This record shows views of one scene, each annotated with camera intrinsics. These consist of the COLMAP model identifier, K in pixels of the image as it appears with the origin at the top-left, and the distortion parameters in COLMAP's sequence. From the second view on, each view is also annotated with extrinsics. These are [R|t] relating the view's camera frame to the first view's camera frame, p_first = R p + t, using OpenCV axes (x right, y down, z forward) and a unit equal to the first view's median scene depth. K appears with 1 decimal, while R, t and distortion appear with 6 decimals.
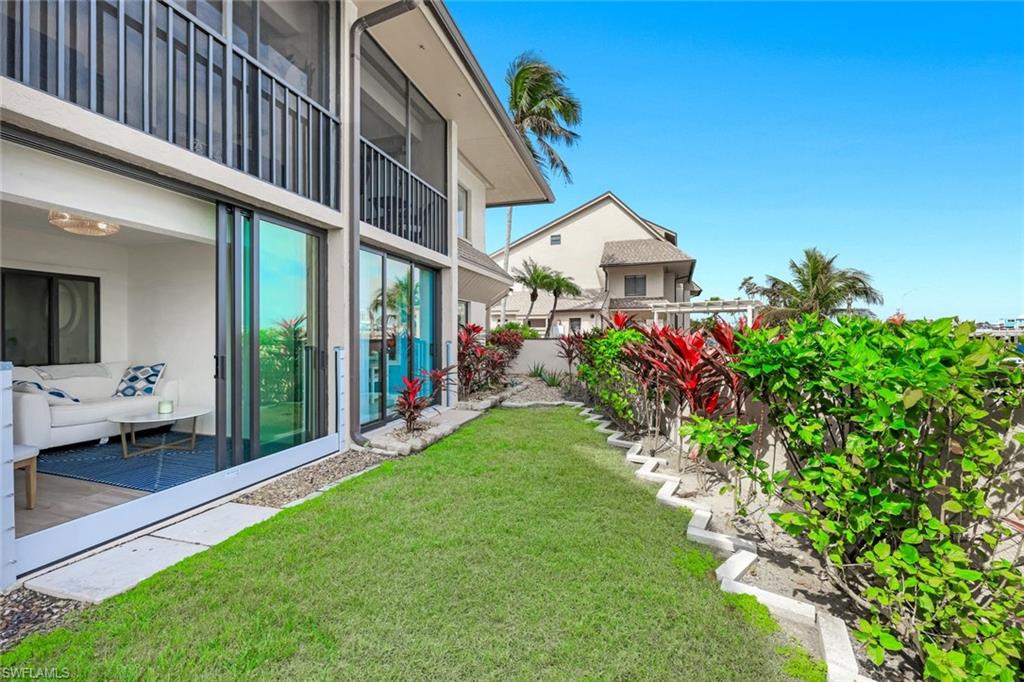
lens RADIAL K [[420.4, 0, 507.0], [0, 420.4, 336.7], [0, 0, 1]] dist [-0.004188, -0.000414]
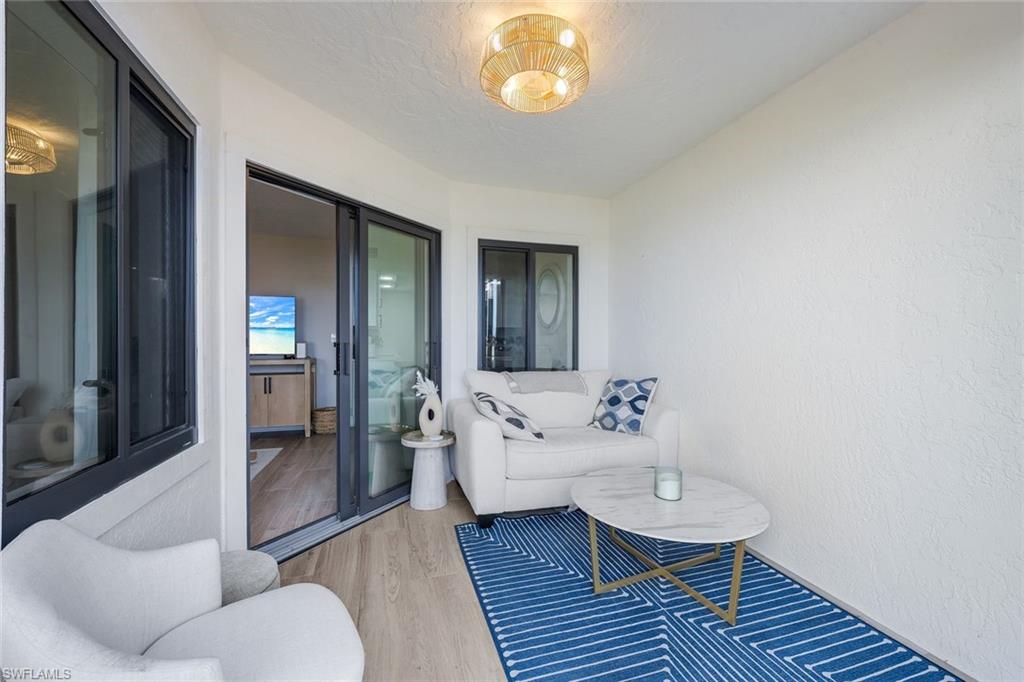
lens RADIAL K [[419.0, 0, 510.7], [0, 419.0, 337.1], [0, 0, 1]] dist [-0.001004, 0.000248]
pose [[0.556830, -0.001397, -0.830625, -0.478485], [-0.010090, 0.999913, -0.008446, 0.015818], [0.830565, 0.013084, 0.556768, 0.544507]]
